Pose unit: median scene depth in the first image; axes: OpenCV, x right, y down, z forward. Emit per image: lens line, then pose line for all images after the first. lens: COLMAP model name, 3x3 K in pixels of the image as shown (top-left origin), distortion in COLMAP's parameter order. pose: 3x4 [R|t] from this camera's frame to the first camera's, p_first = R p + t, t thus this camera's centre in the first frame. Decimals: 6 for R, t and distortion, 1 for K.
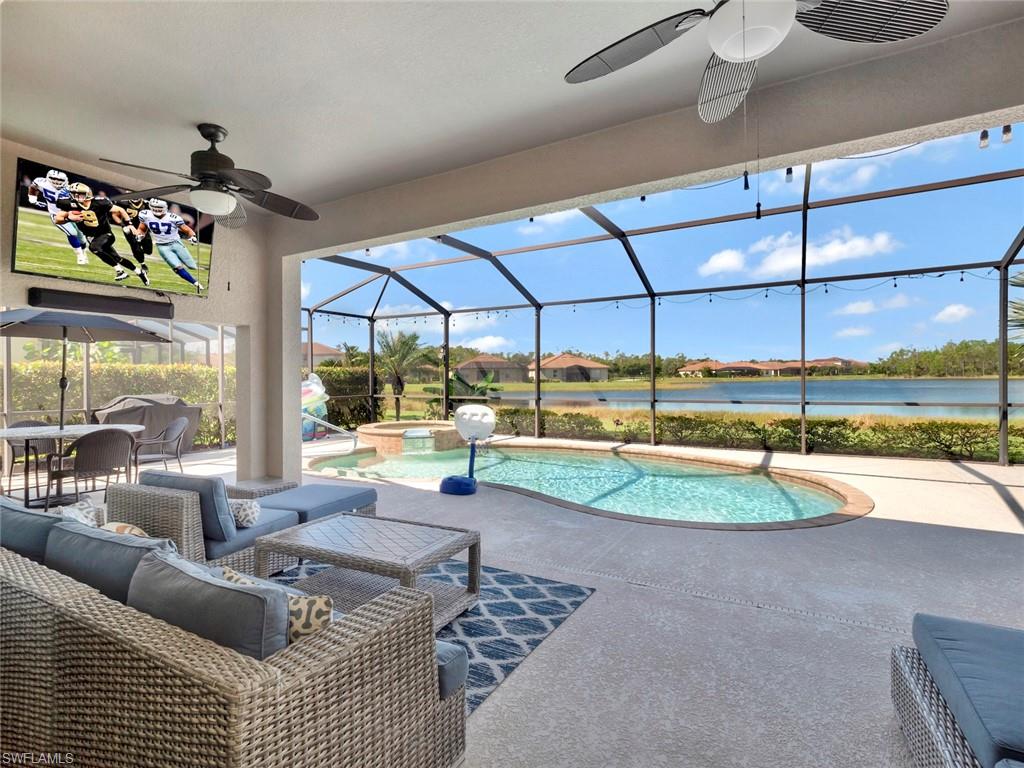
lens RADIAL K [[504.1, 0, 512.0], [0, 504.1, 384.0], [0, 0, 1]] dist [0.001262, 0.000142]
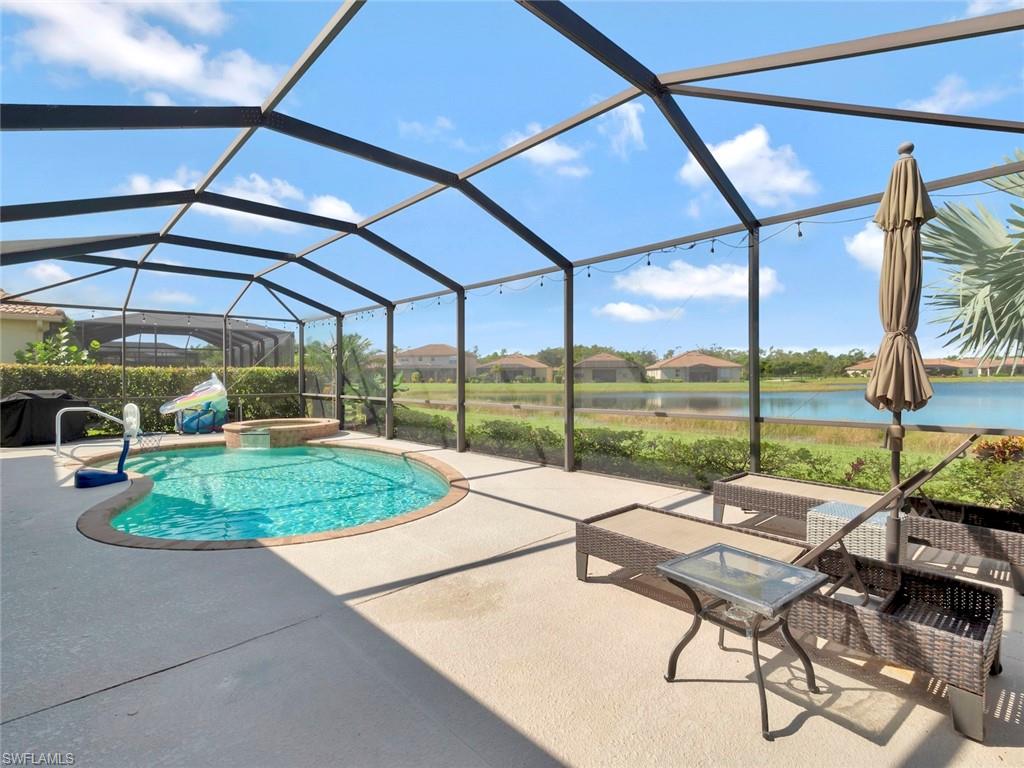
lens RADIAL K [[504.1, 0, 512.0], [0, 504.1, 384.0], [0, 0, 1]] dist [0.001262, 0.000142]
pose [[0.952388, 0.007724, -0.304790, 0.430280], [-0.007253, 0.999970, 0.002678, -0.004181], [0.304802, -0.000339, 0.952416, 0.100834]]
